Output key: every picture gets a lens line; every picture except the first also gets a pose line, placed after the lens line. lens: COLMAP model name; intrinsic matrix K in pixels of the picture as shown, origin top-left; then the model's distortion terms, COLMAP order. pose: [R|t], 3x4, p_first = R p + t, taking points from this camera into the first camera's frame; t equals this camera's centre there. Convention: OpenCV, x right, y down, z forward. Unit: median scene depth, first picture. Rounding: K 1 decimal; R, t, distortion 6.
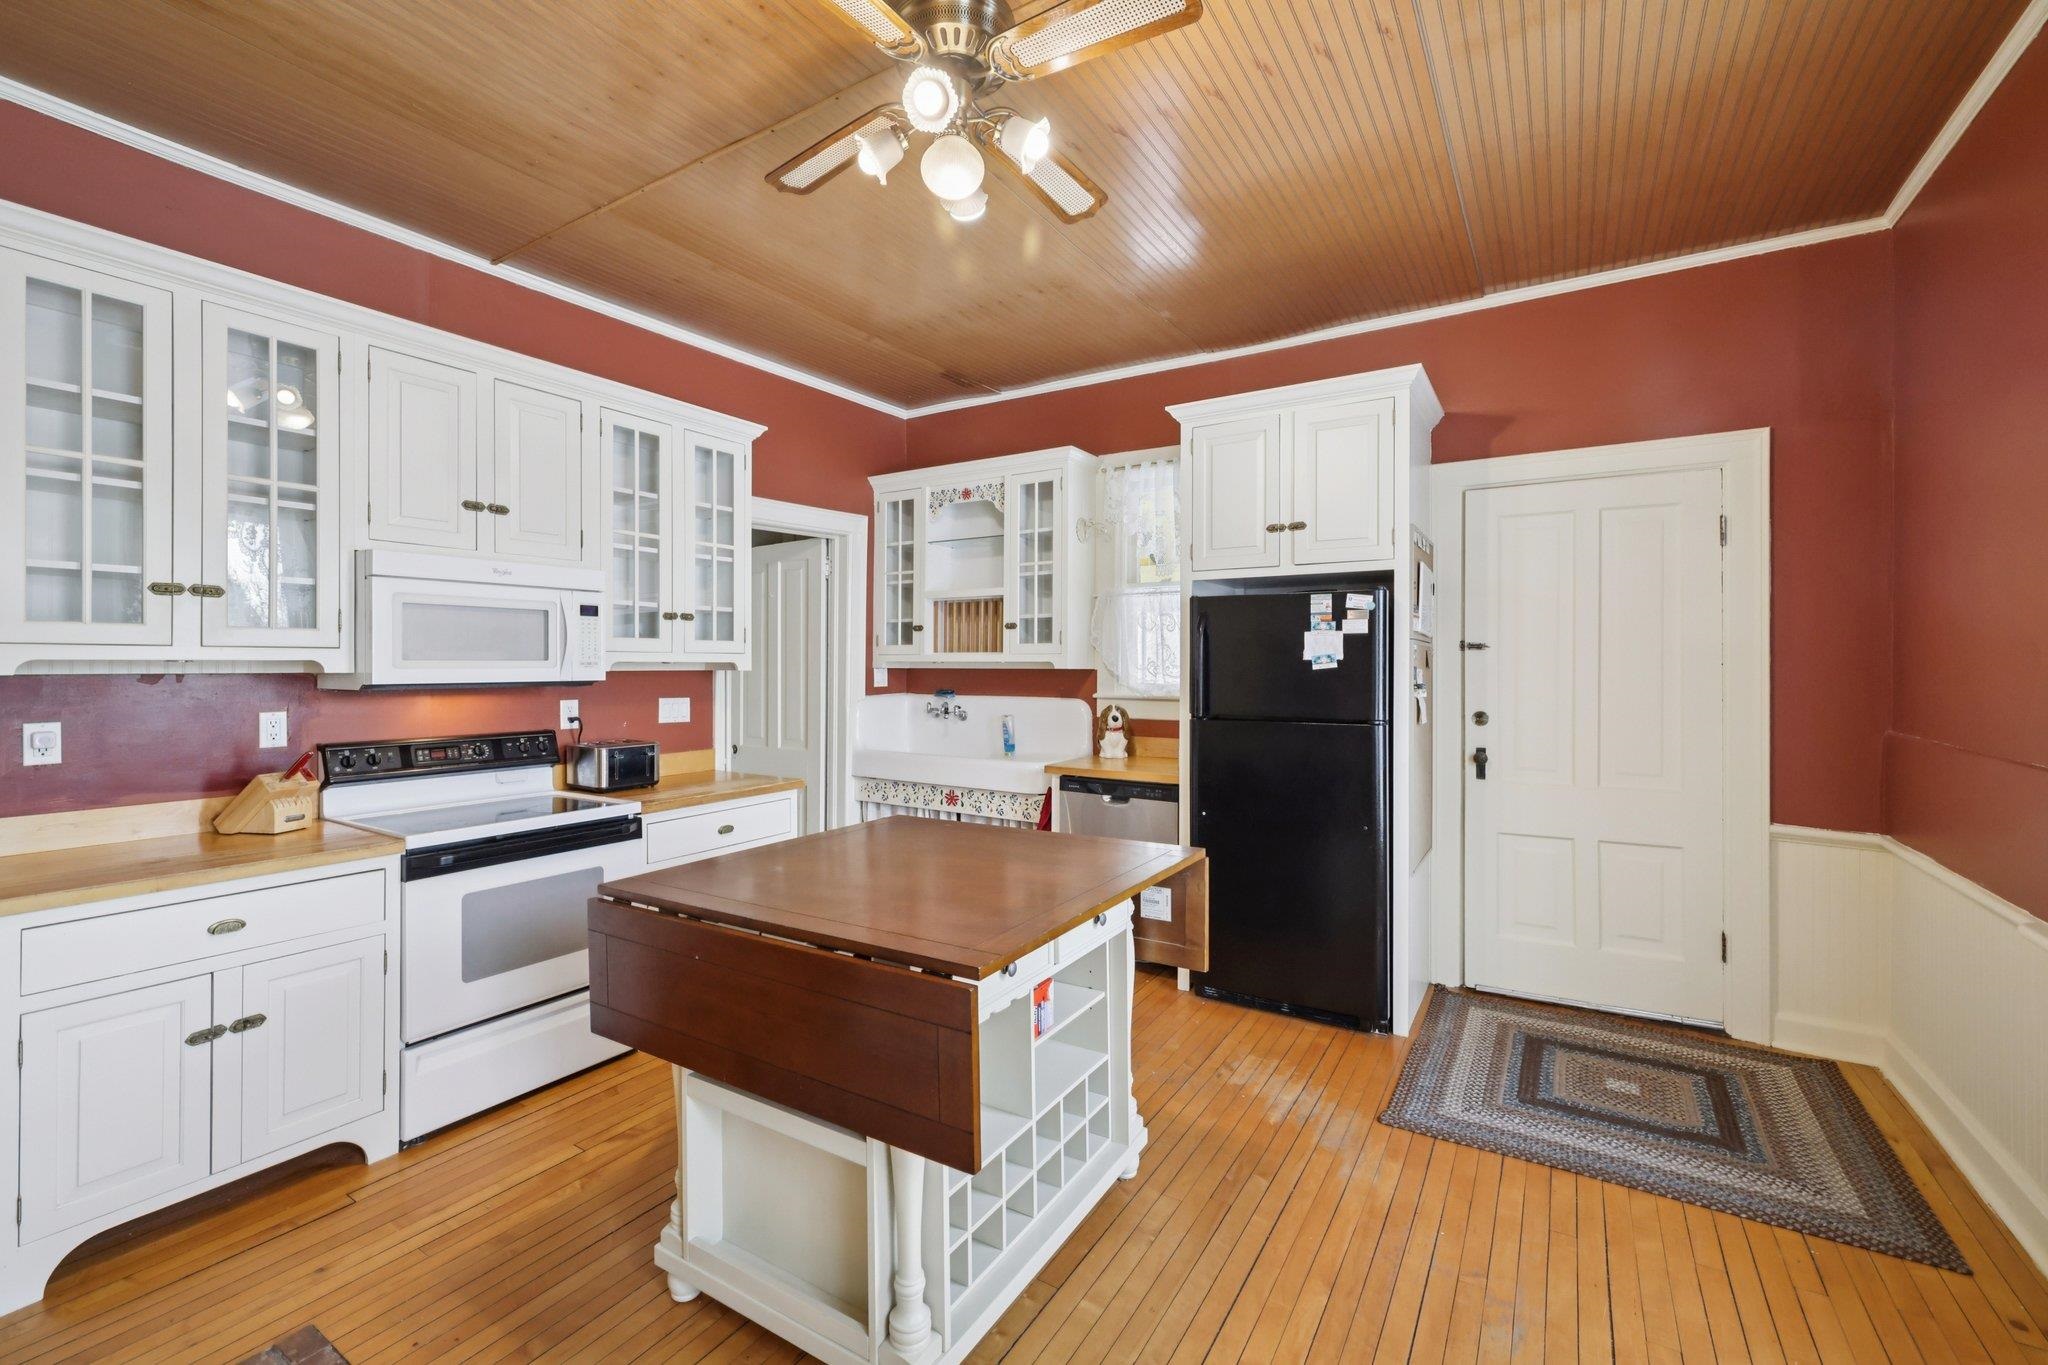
lens RADIAL K [[875.5, 0, 1017.9], [0, 875.5, 664.1], [0, 0, 1]] dist [-0.000451, -0.000049]
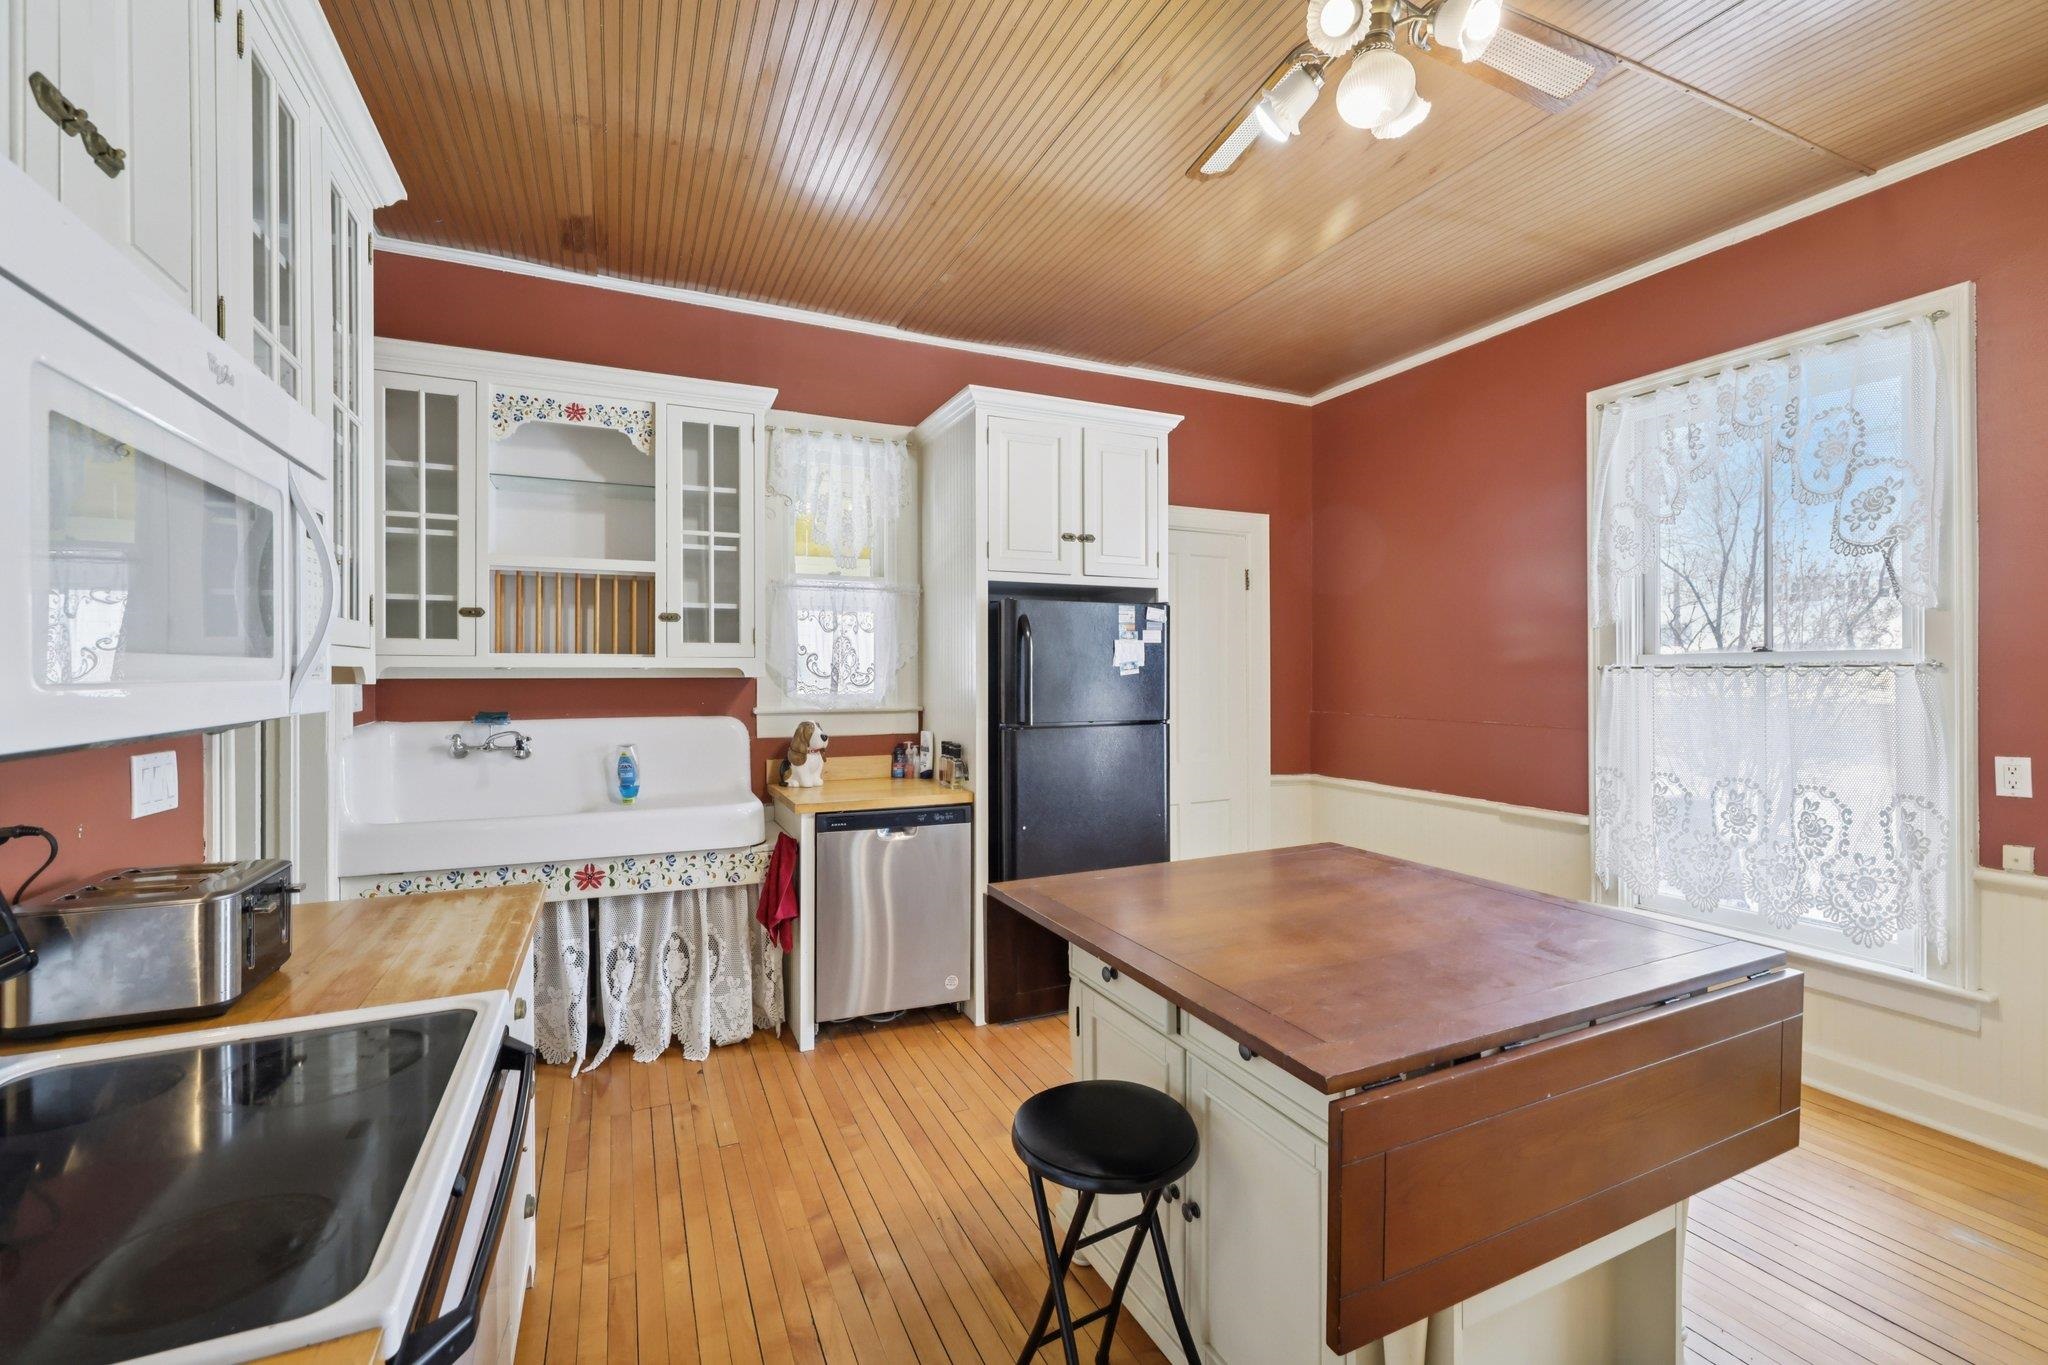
lens RADIAL K [[866.3, 0, 1024.0], [0, 866.3, 682.5], [0, 0, 1]] dist [-0.002164, -0.000354]
pose [[0.534479, -0.012234, 0.845094, -0.457712], [0.002749, 0.999915, 0.012736, 0.000736], [-0.845178, -0.004484, 0.534467, 0.392813]]
